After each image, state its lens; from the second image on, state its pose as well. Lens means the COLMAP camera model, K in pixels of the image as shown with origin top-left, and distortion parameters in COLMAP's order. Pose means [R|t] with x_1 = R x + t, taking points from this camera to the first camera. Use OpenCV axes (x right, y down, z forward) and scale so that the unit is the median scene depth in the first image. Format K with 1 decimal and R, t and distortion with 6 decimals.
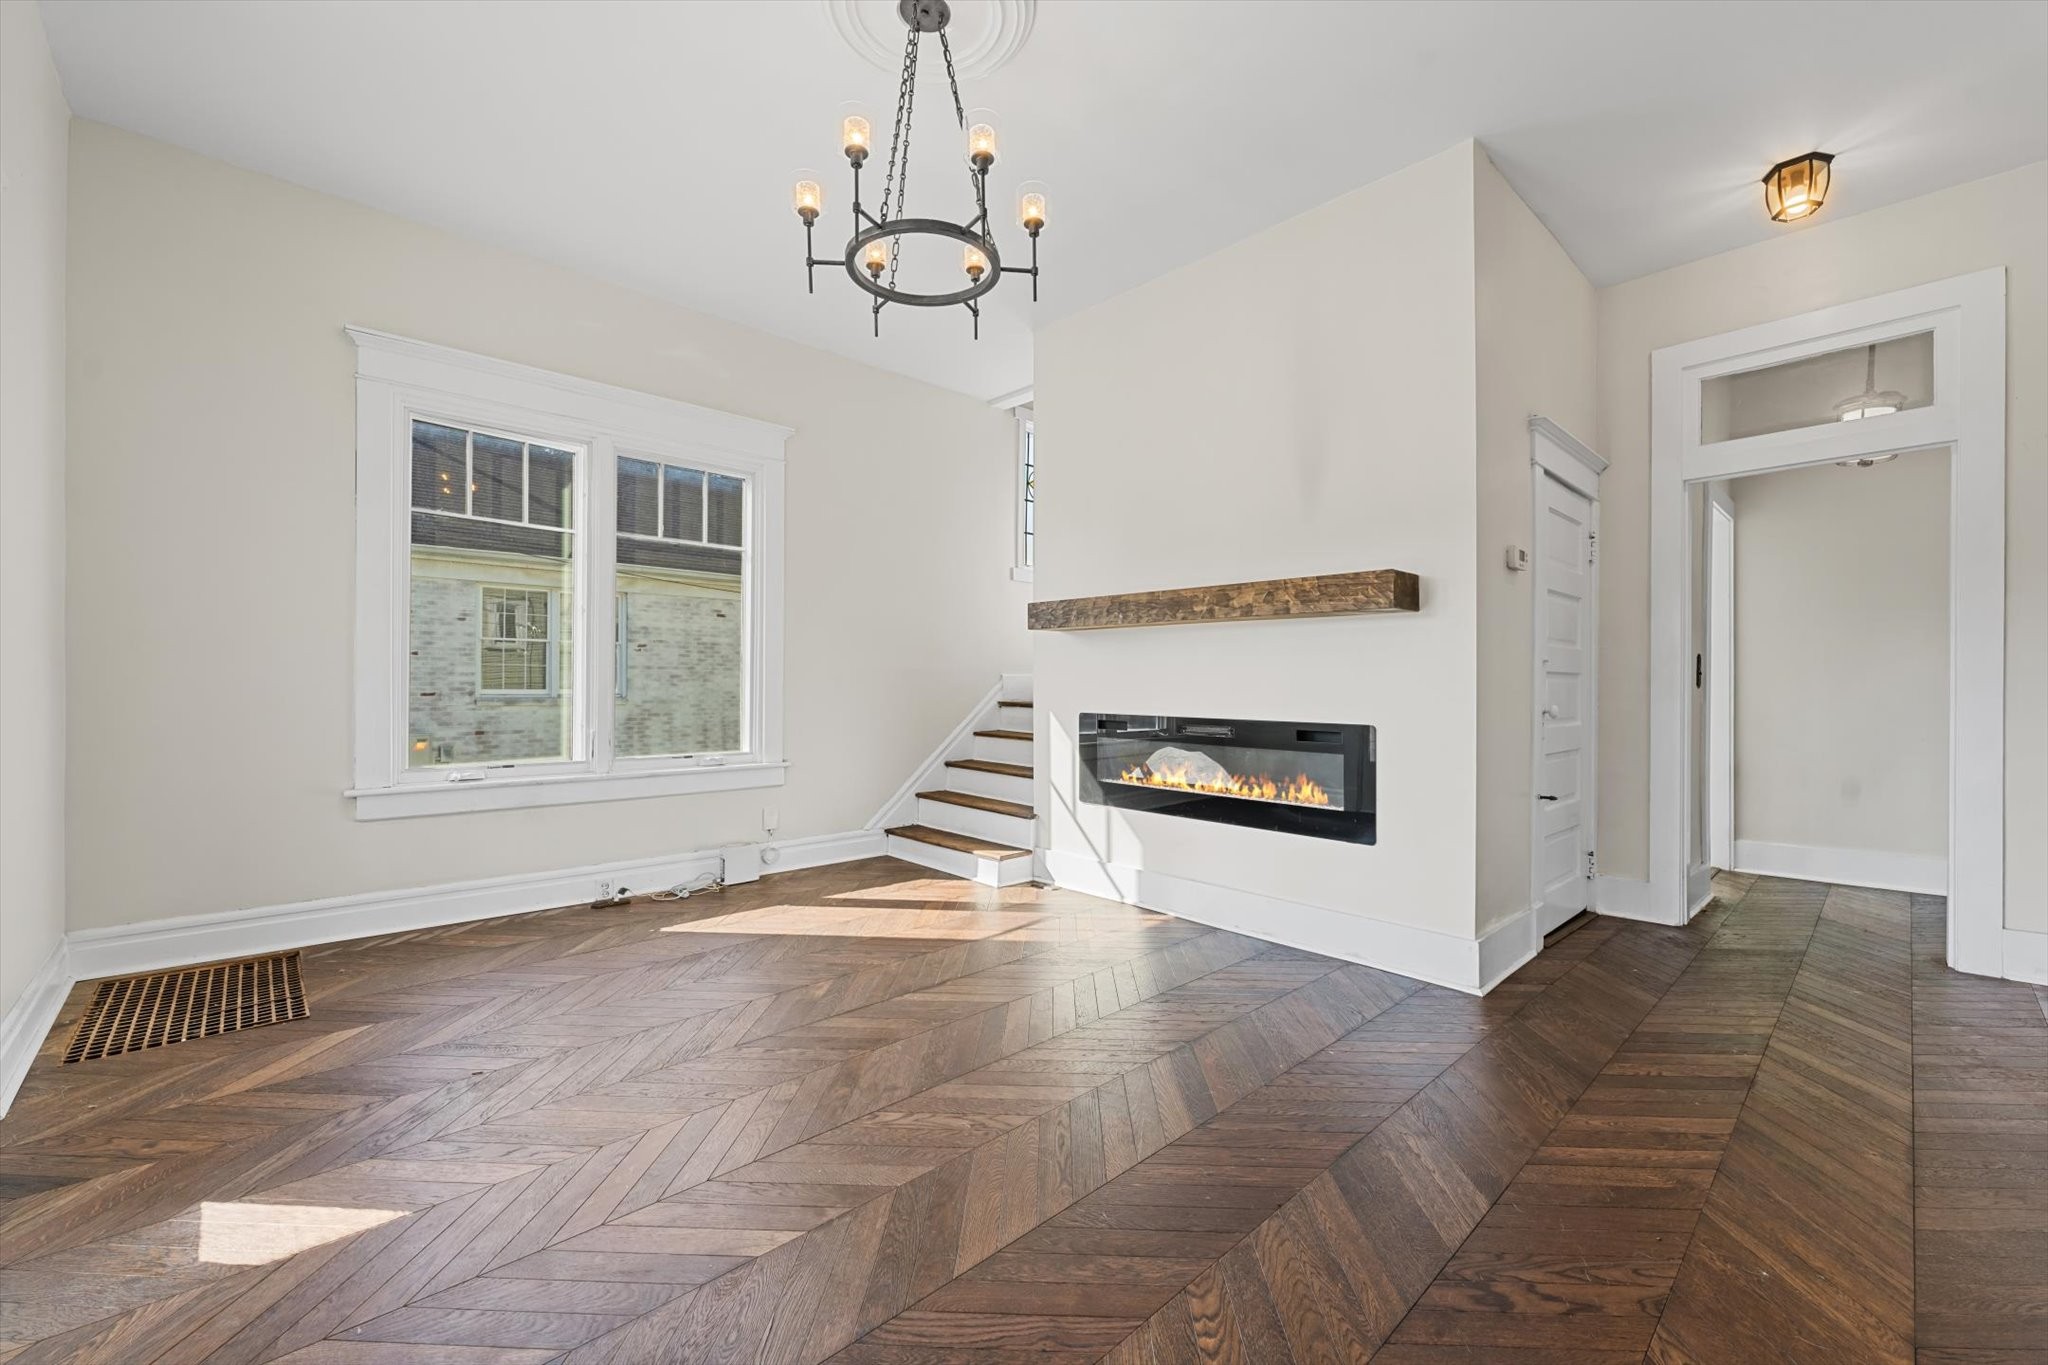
lens RADIAL K [[820.8, 0, 1024.4], [0, 820.8, 684.1], [0, 0, 1]] dist [0.009941, 0.000239]
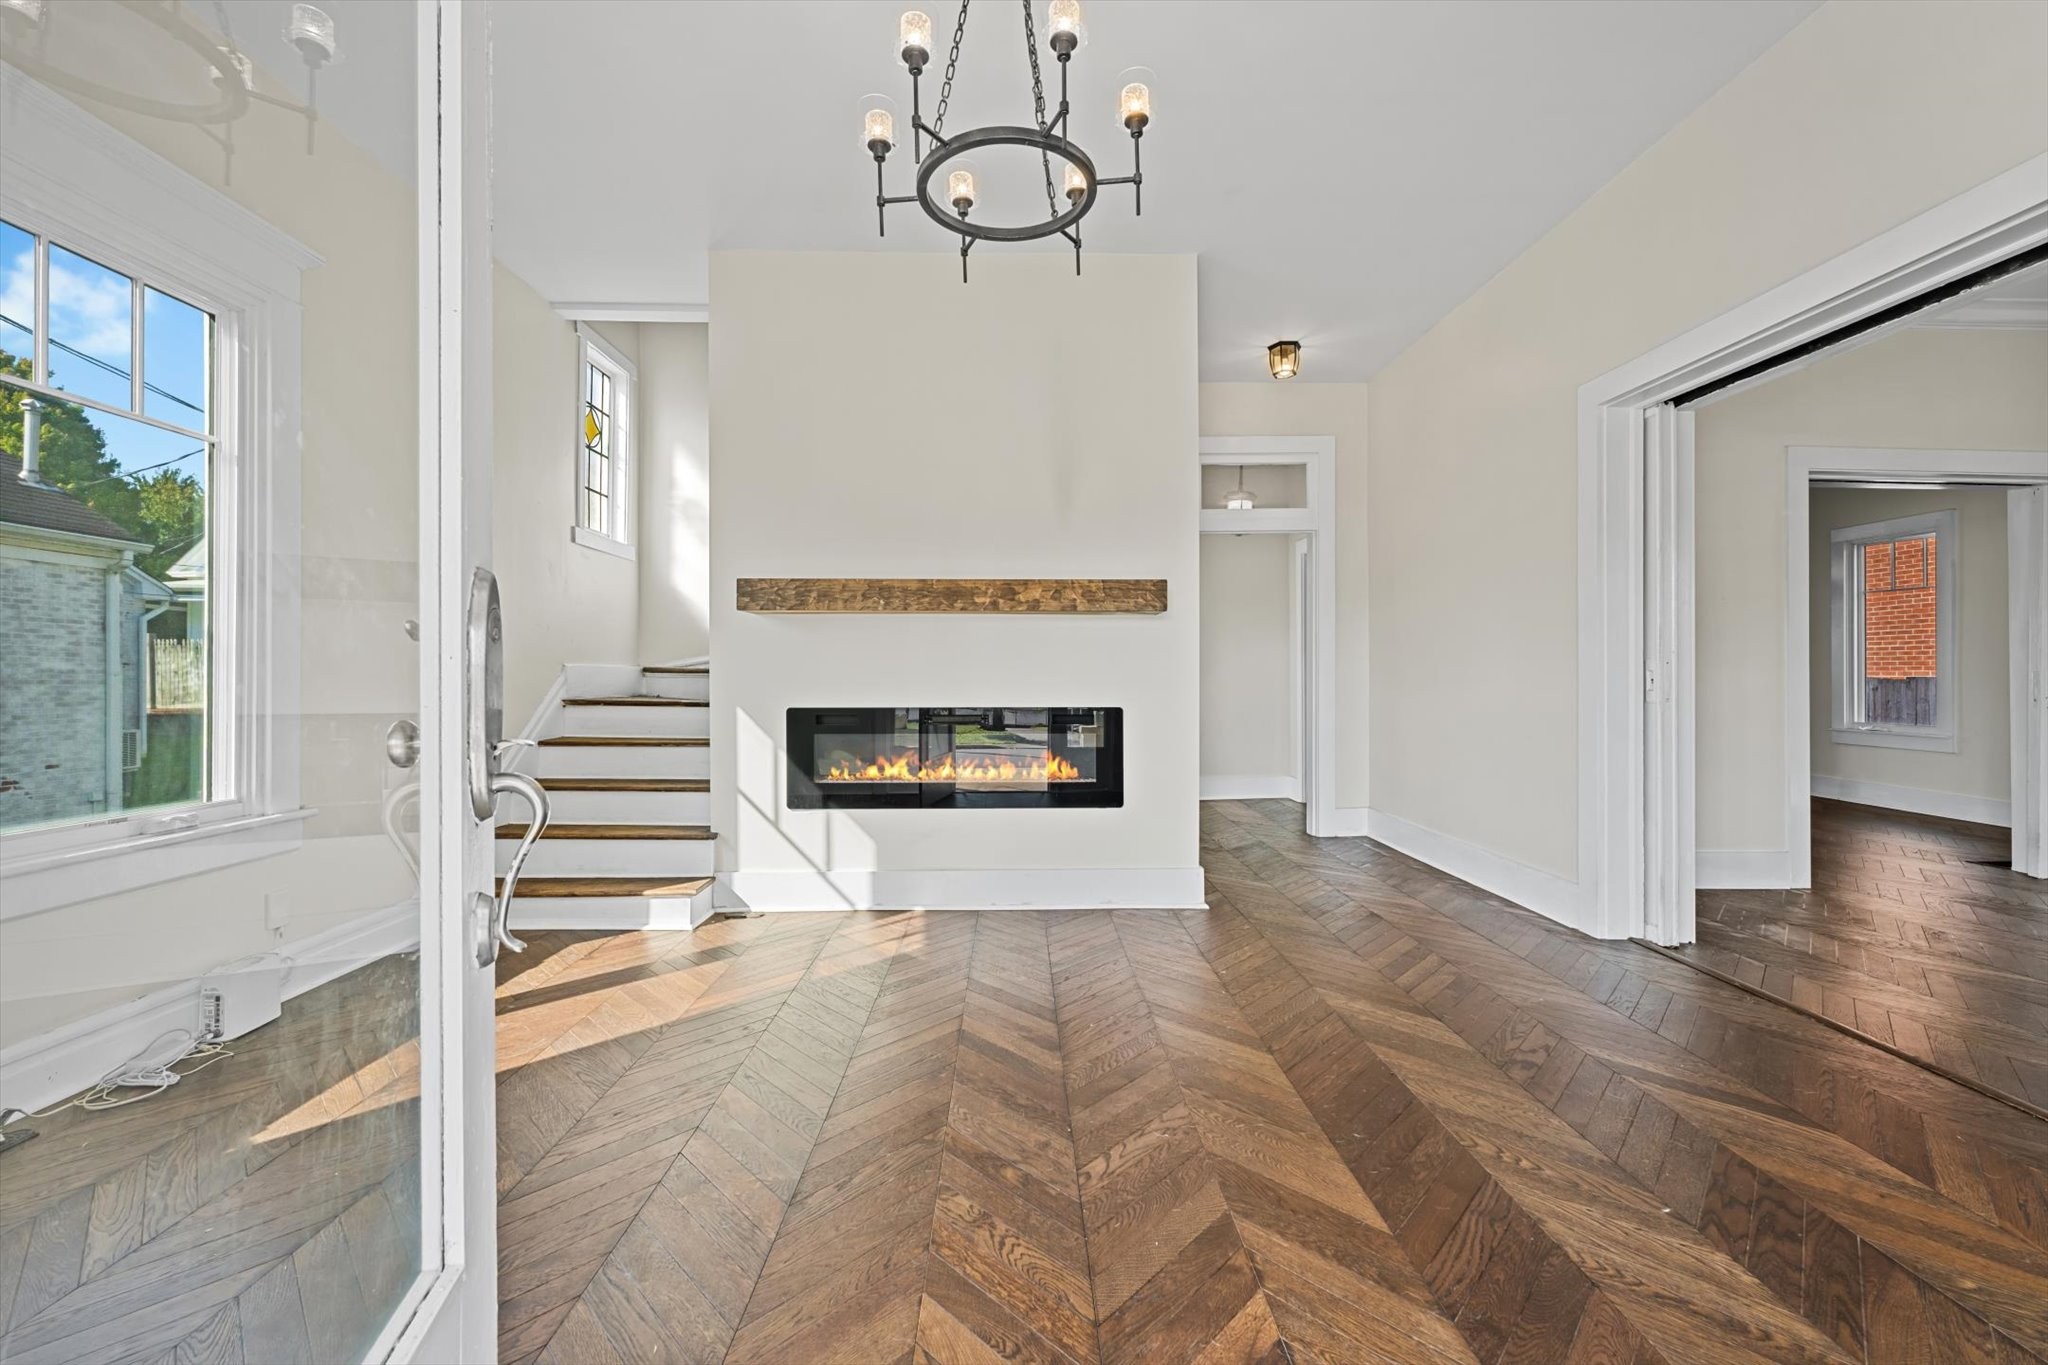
lens RADIAL K [[820.8, 0, 1025.3], [0, 820.8, 674.8], [0, 0, 1]] dist [0.009941, 0.000239]
pose [[0.670484, -0.007686, 0.741885, -0.487069], [0.006951, 0.999968, 0.004077, -0.002675], [-0.741892, 0.002423, 0.670515, 0.262130]]
